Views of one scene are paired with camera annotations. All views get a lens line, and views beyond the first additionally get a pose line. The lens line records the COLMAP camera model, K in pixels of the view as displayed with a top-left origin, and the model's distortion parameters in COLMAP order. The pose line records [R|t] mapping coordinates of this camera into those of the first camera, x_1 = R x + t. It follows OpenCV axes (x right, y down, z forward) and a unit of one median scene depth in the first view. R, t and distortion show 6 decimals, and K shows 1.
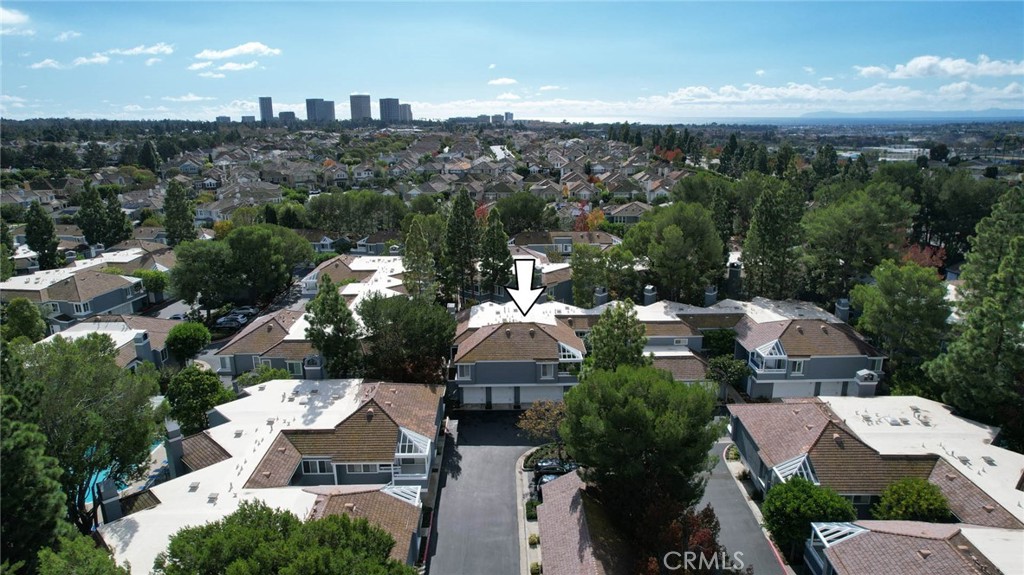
lens RADIAL K [[656.0, 0, 515.7], [0, 656.0, 282.6], [0, 0, 1]] dist [-0.034316, 0.011634]
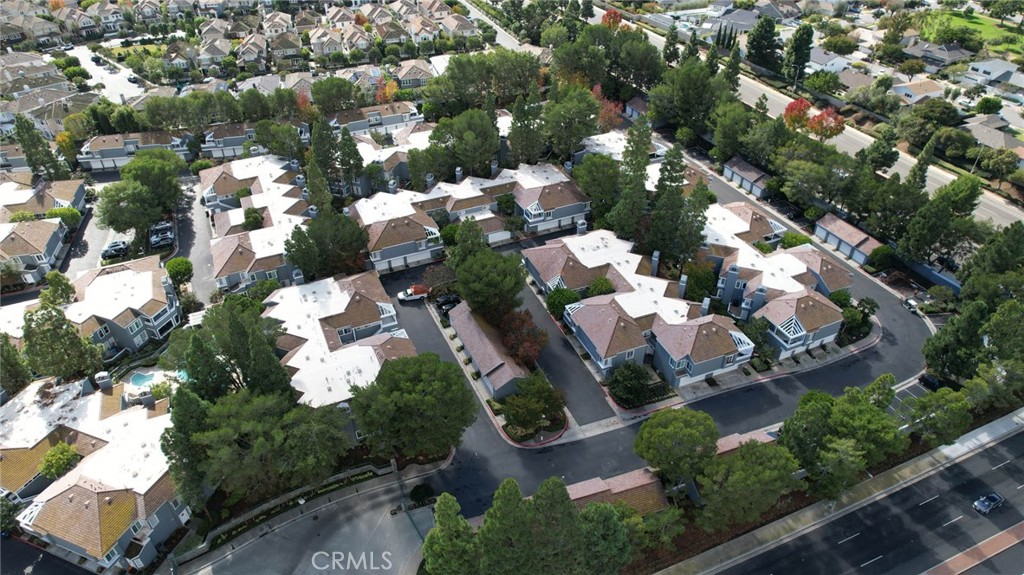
lens RADIAL K [[656.0, 0, 512.8], [0, 656.0, 286.9], [0, 0, 1]] dist [-0.034316, 0.011634]
pose [[0.917534, -0.232248, 0.322788, -0.372066], [0.095008, 0.916248, 0.389183, -0.490461], [-0.386141, -0.326421, 0.862754, -0.763014]]
